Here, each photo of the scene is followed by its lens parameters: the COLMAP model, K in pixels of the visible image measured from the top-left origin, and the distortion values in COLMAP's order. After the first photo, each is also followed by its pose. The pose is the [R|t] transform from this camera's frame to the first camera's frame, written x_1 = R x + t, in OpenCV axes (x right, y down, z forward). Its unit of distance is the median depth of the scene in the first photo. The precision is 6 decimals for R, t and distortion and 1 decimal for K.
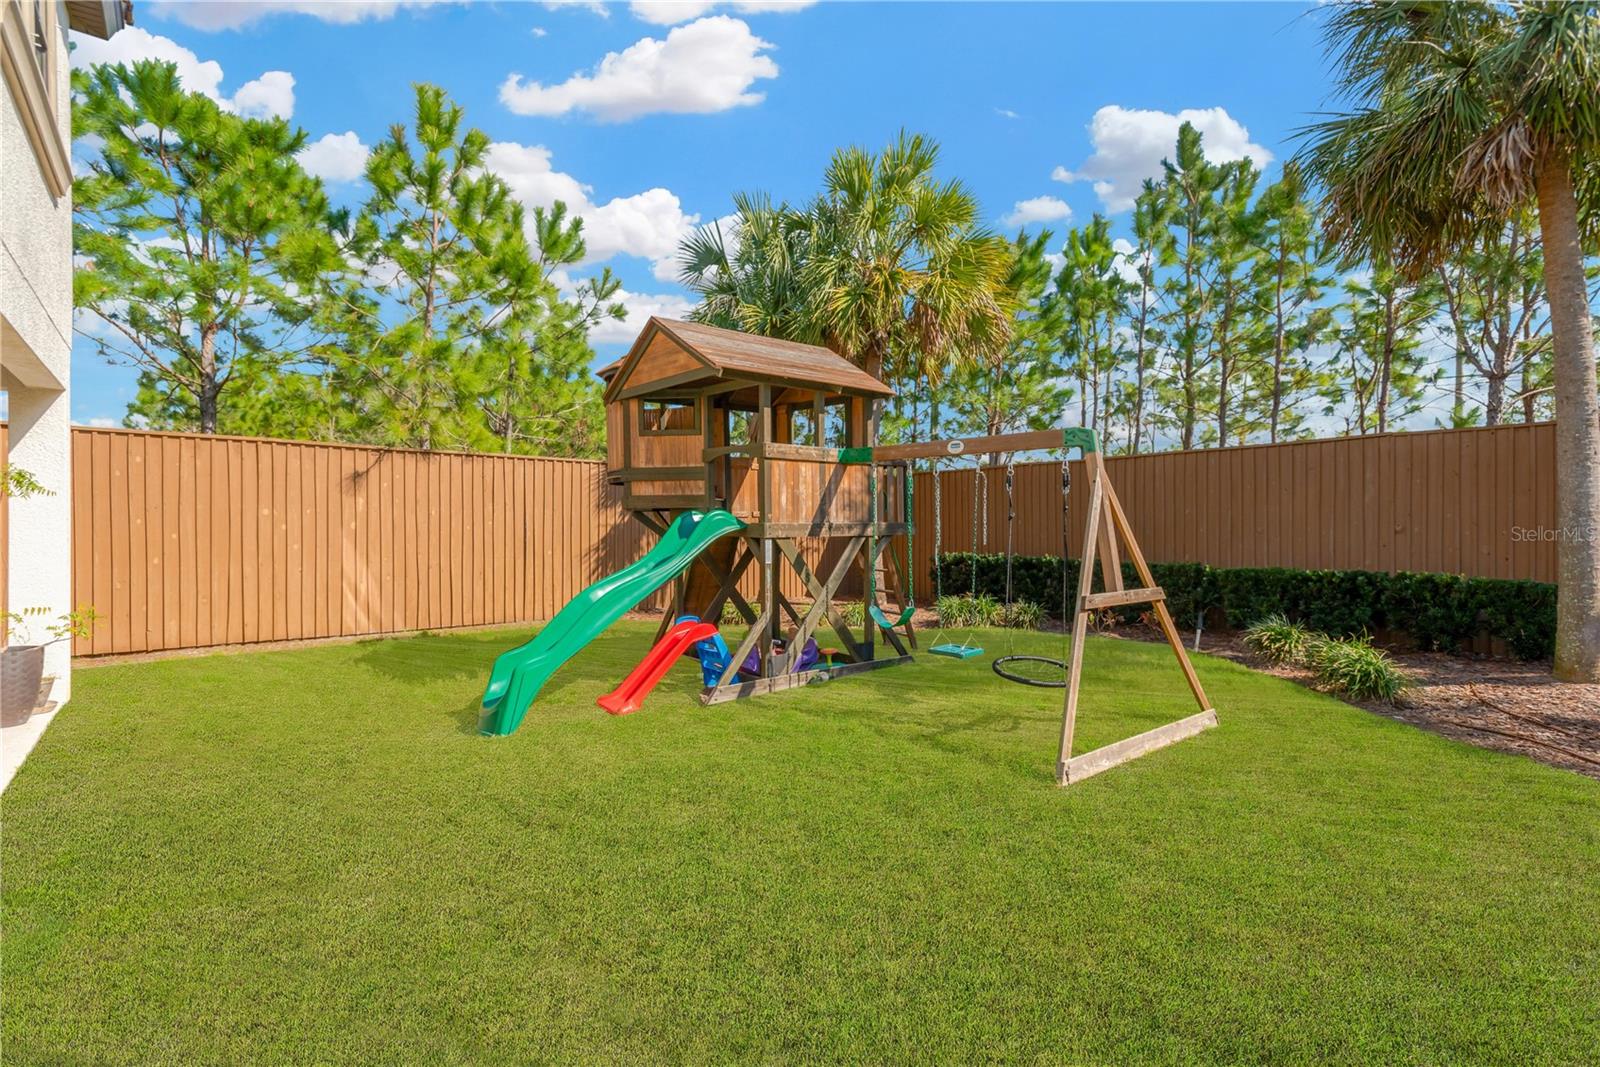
lens RADIAL K [[746.8, 0, 798.0], [0, 746.8, 528.2], [0, 0, 1]] dist [0.016087, -0.000471]
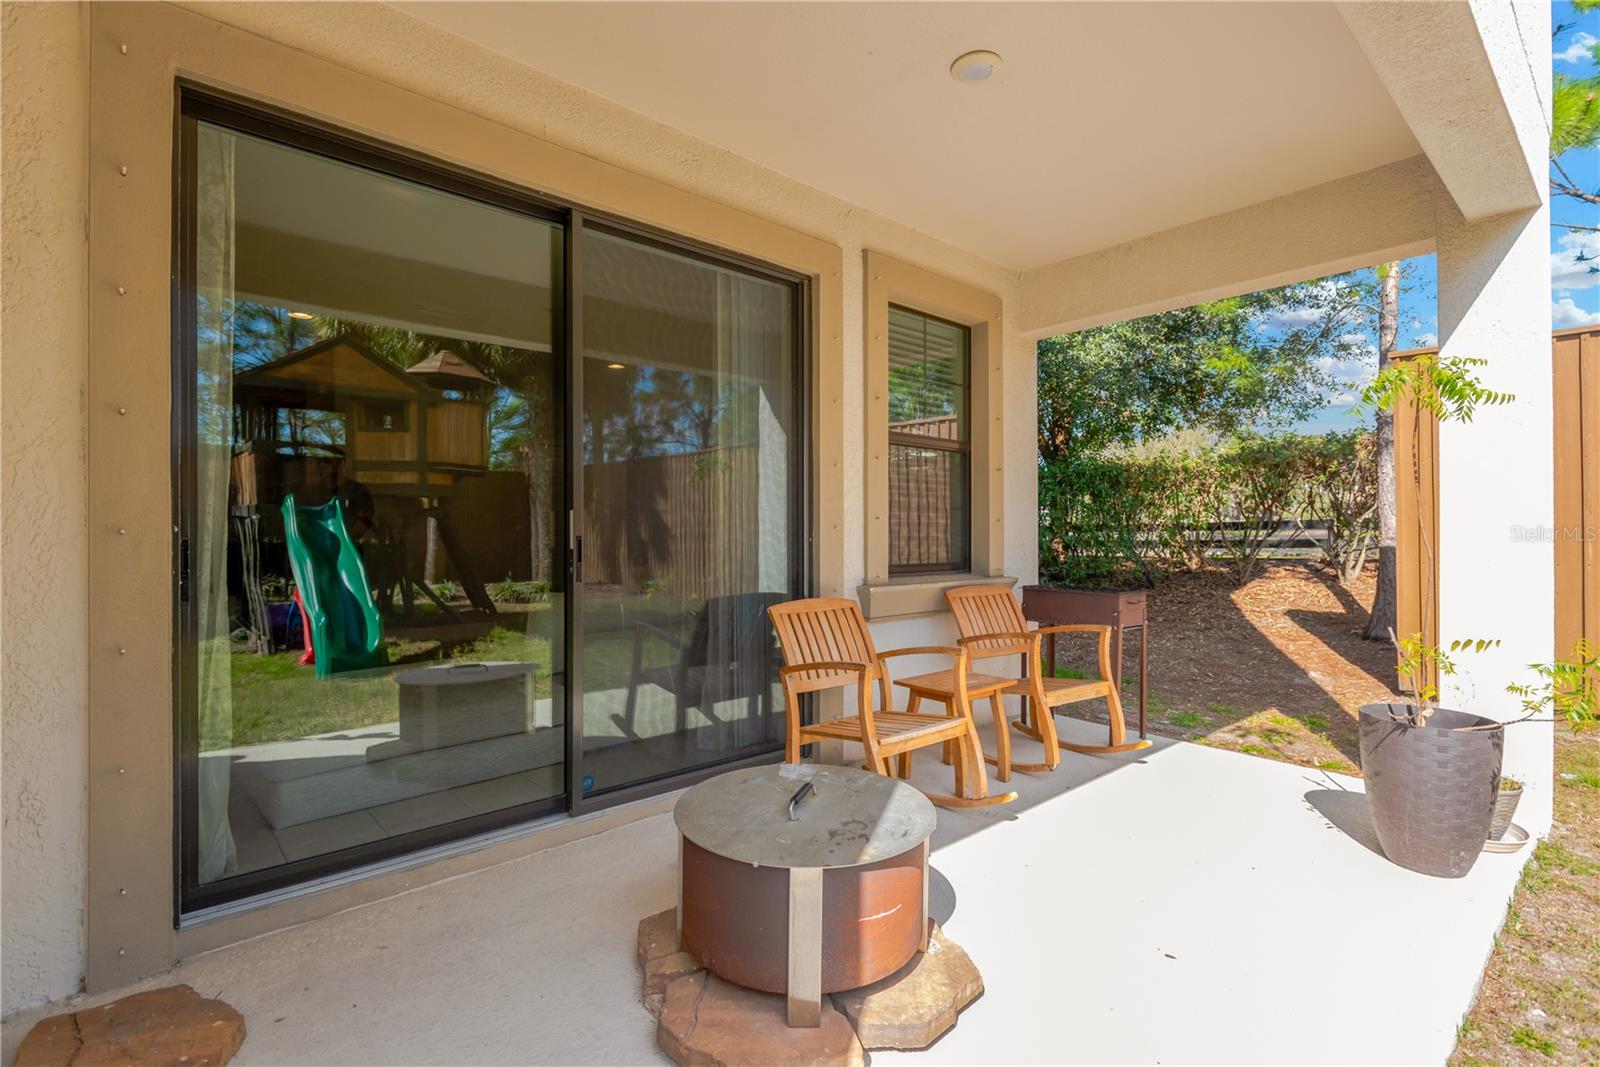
lens RADIAL K [[746.8, 0, 798.0], [0, 746.8, 528.2], [0, 0, 1]] dist [0.016087, -0.000471]
pose [[0.040145, -0.007830, -0.999163, -0.504354], [0.004638, 0.999960, -0.007650, 0.027363], [0.999183, -0.004327, 0.040180, 0.507470]]
